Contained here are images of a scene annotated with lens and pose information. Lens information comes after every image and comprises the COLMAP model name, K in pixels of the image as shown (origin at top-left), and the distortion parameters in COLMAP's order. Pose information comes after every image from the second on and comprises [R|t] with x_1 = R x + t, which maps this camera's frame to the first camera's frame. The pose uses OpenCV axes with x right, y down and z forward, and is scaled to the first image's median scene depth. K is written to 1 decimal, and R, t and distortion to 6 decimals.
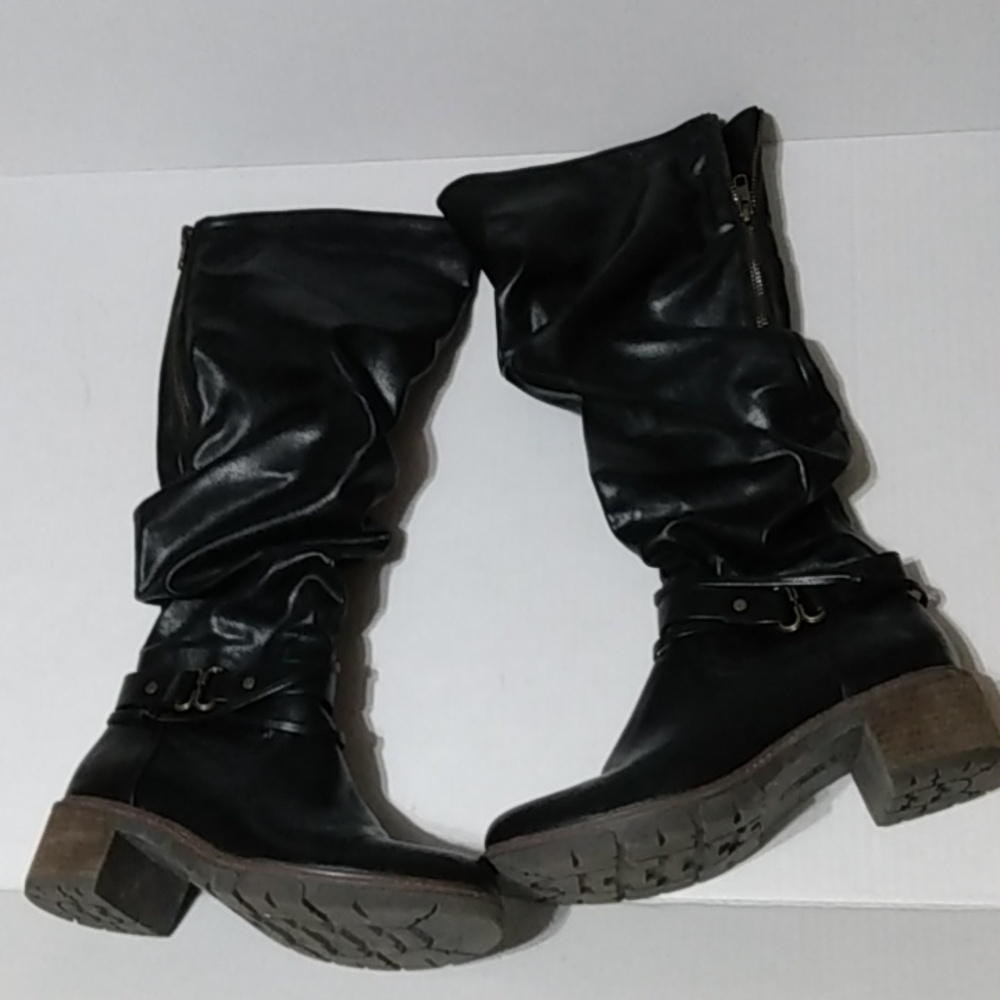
lens RADIAL K [[1783.2, 0, 478.6], [0, 1783.2, 497.6], [0, 0, 1]] dist [0.141696, -0.085596]
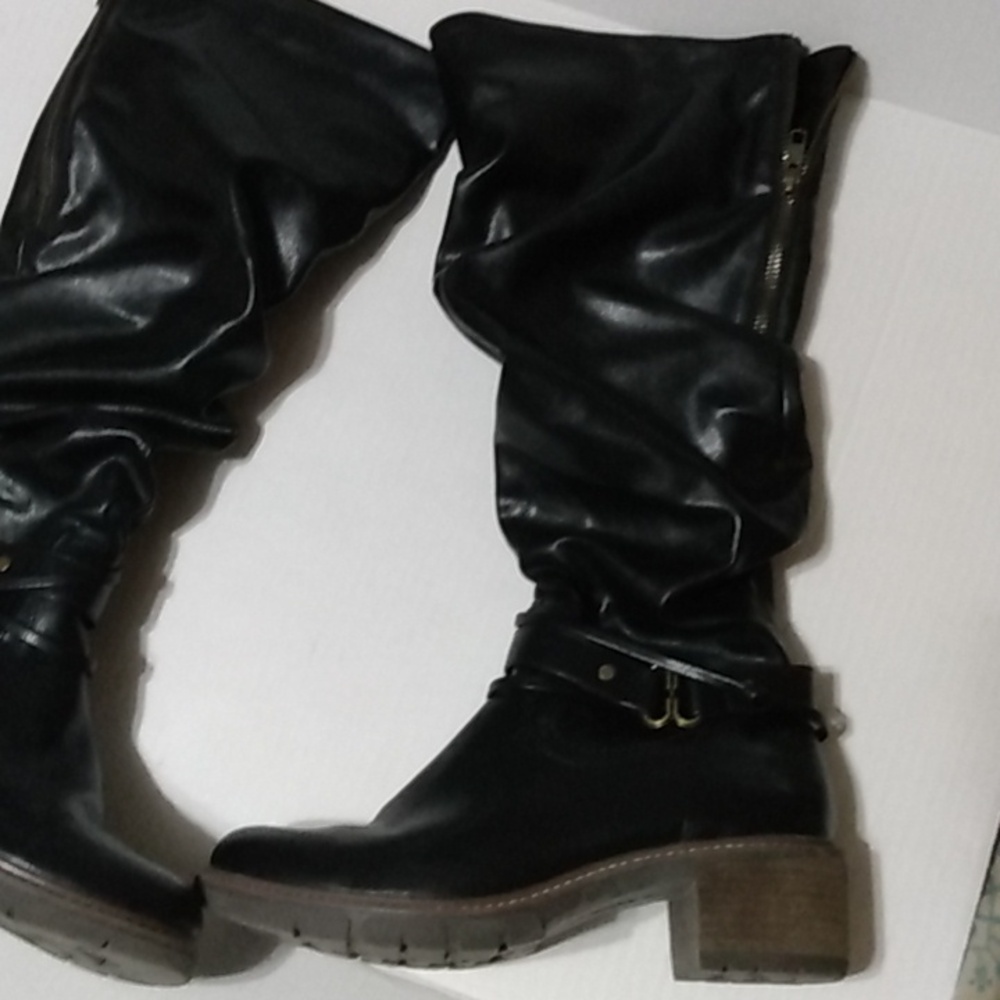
lens RADIAL K [[1786.1, 0, 501.1], [0, 1786.1, 524.3], [0, 0, 1]] dist [0.142436, -0.187007]
pose [[0.950263, 0.308366, 0.043715, 0.041167], [-0.311325, 0.936508, 0.161336, -0.107921], [0.008811, -0.166921, 0.985931, 0.197764]]
